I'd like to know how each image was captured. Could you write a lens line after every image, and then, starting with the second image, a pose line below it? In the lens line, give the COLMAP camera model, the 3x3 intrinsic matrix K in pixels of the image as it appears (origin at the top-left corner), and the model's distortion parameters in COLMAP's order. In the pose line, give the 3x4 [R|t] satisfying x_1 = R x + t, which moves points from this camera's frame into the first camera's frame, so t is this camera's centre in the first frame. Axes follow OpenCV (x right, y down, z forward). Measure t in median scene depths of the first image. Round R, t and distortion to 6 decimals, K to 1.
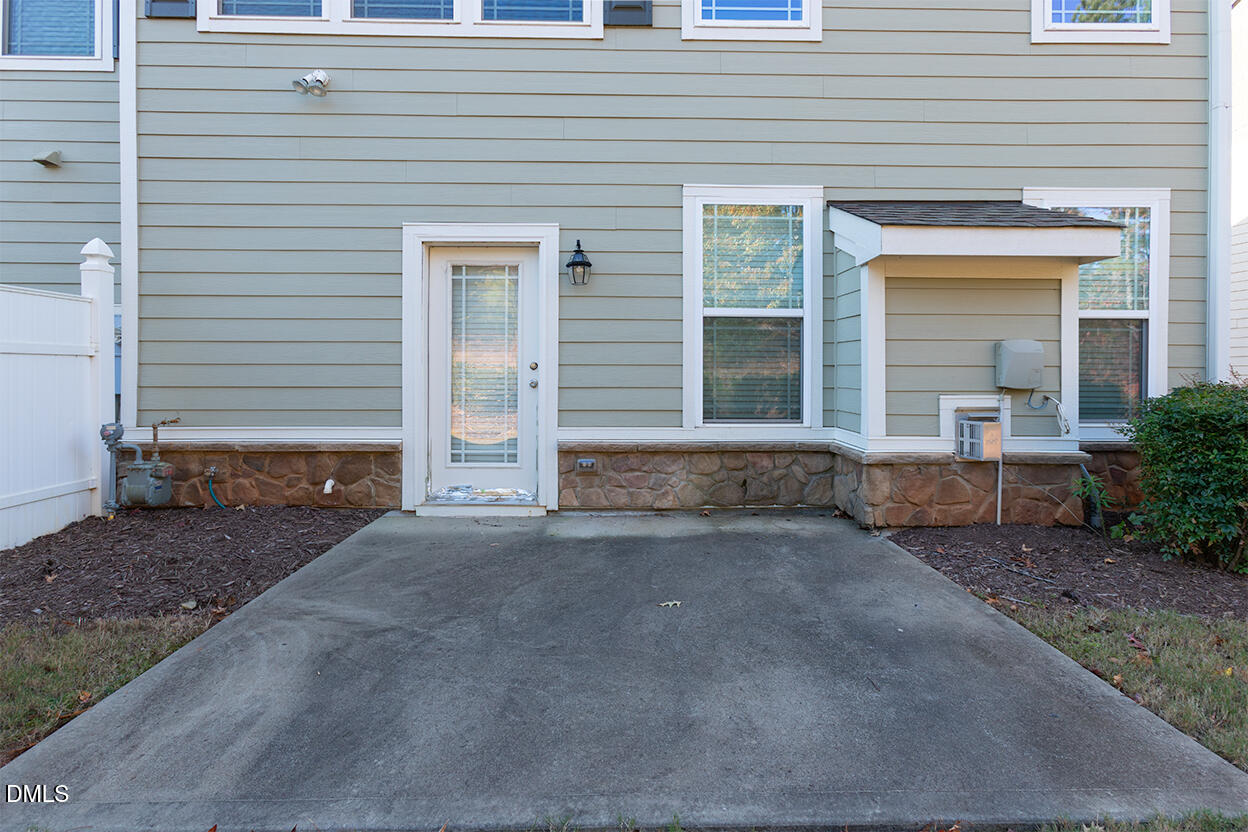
lens RADIAL K [[605.6, 0, 627.6], [0, 605.6, 421.9], [0, 0, 1]] dist [-0.028581, 0.025252]
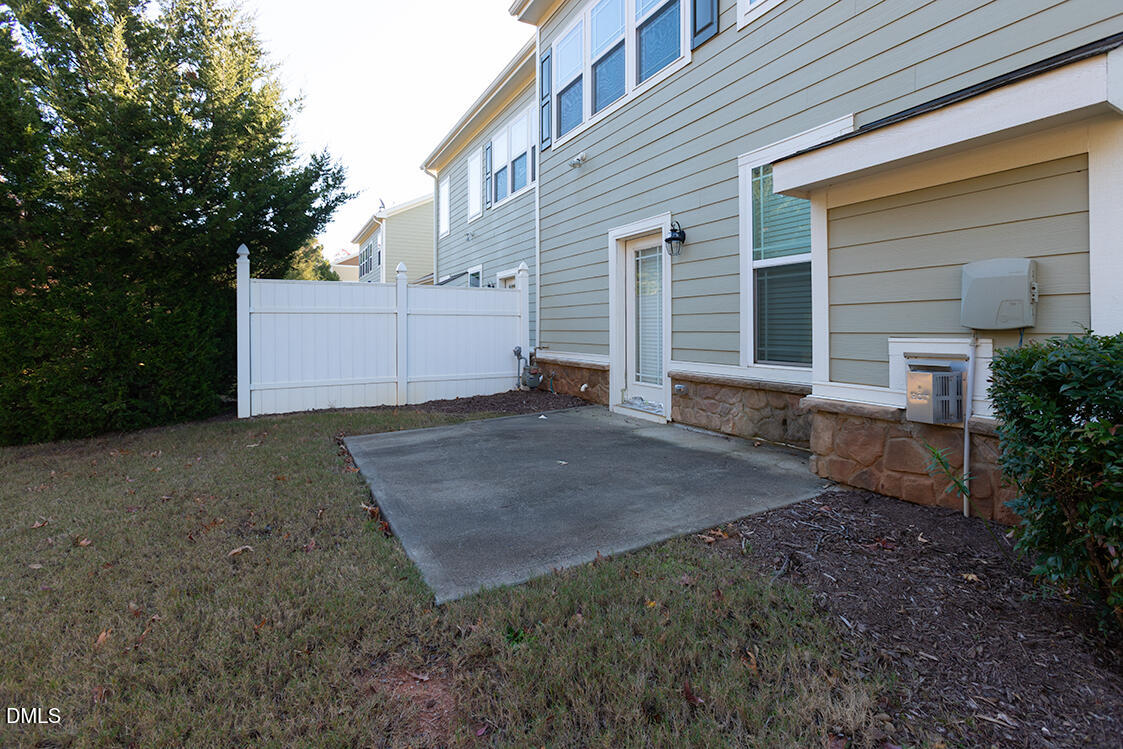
lens RADIAL K [[515.8, 0, 567.2], [0, 515.8, 388.7], [0, 0, 1]] dist [-0.000636, 0.000239]
pose [[0.476407, 0.098668, -0.873671, 0.824102], [-0.078229, 0.994499, 0.069657, 0.009550], [0.875738, 0.035161, 0.481505, 0.235465]]
